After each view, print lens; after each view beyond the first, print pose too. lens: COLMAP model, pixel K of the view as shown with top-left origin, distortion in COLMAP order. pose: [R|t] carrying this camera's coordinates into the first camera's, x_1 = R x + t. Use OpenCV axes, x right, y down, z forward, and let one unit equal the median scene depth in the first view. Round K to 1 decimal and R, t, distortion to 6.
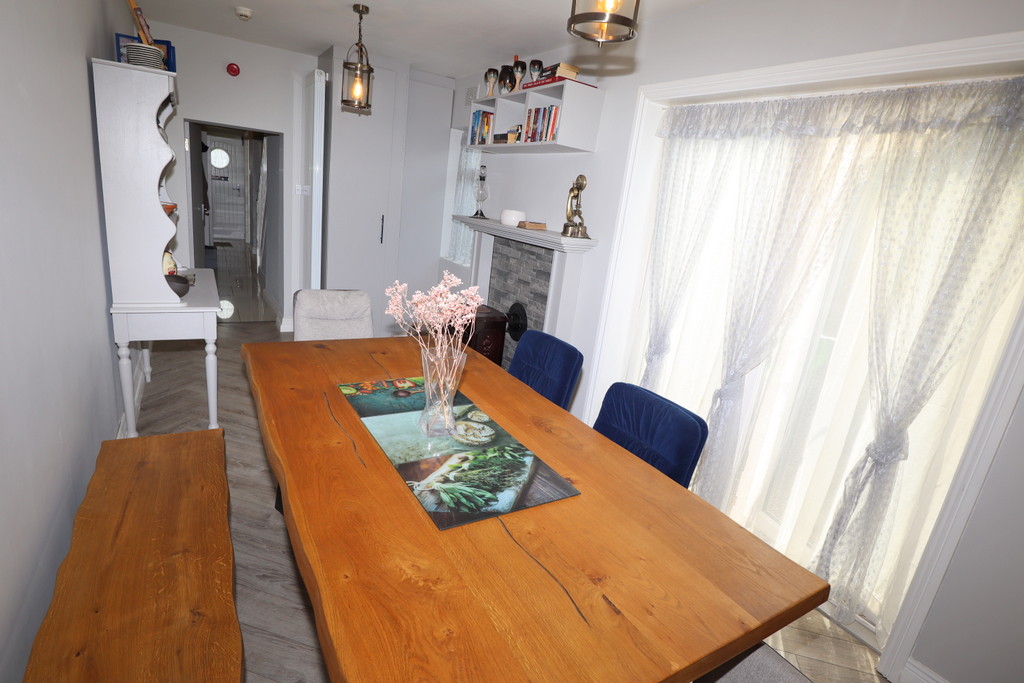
lens RADIAL K [[520.2, 0, 510.7], [0, 520.2, 337.7], [0, 0, 1]] dist [-0.034936, 0.001807]
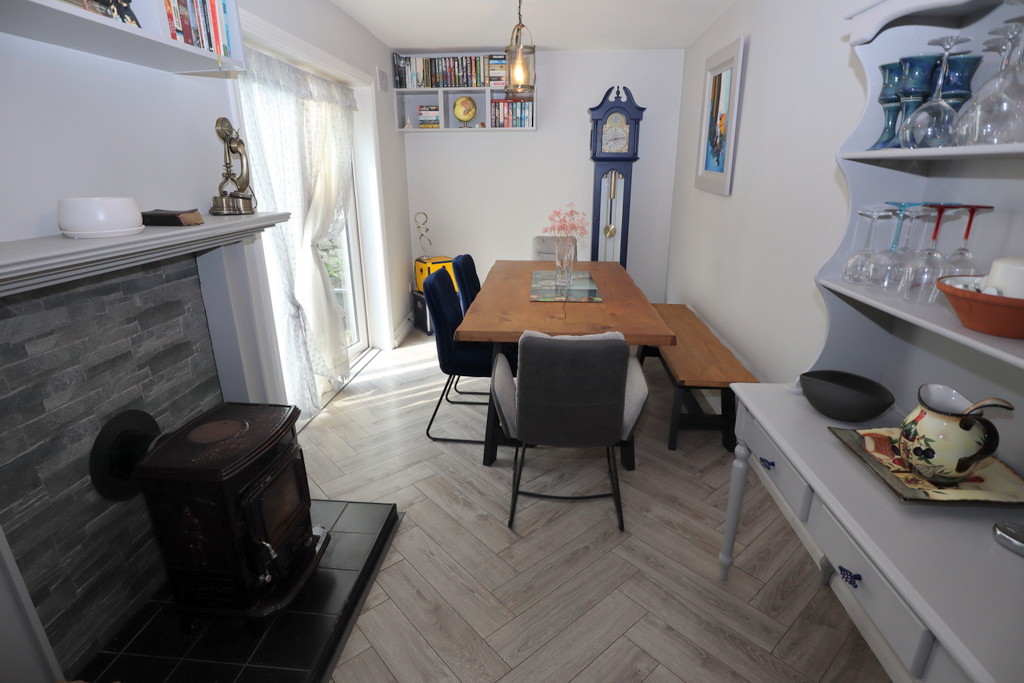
lens RADIAL K [[520.2, 0, 514.9], [0, 520.2, 350.3], [0, 0, 1]] dist [-0.034936, 0.001807]
pose [[-0.820682, -0.282766, 0.496513, -0.446443], [0.065629, 0.816563, 0.573513, -0.329915], [-0.567604, 0.503257, -0.651581, 1.068401]]
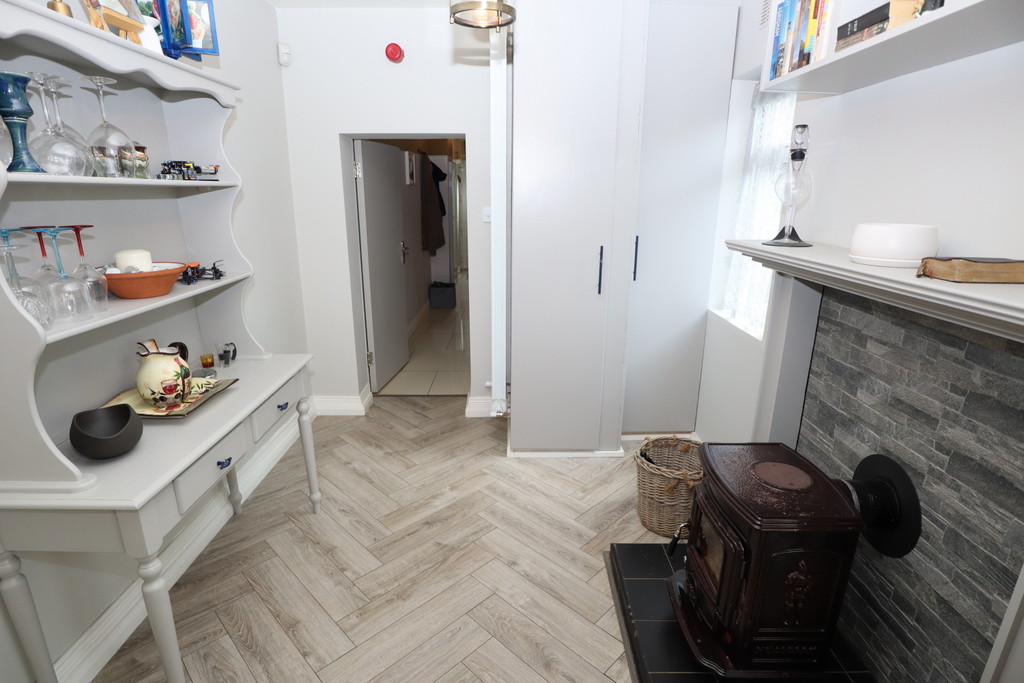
lens RADIAL K [[520.2, 0, 518.0], [0, 520.2, 345.8], [0, 0, 1]] dist [-0.034936, 0.001807]
pose [[0.866659, 0.033637, -0.497766, -0.040245], [-0.041675, 0.999119, -0.005043, -0.139118], [0.497158, 0.025114, 0.867297, 0.531863]]
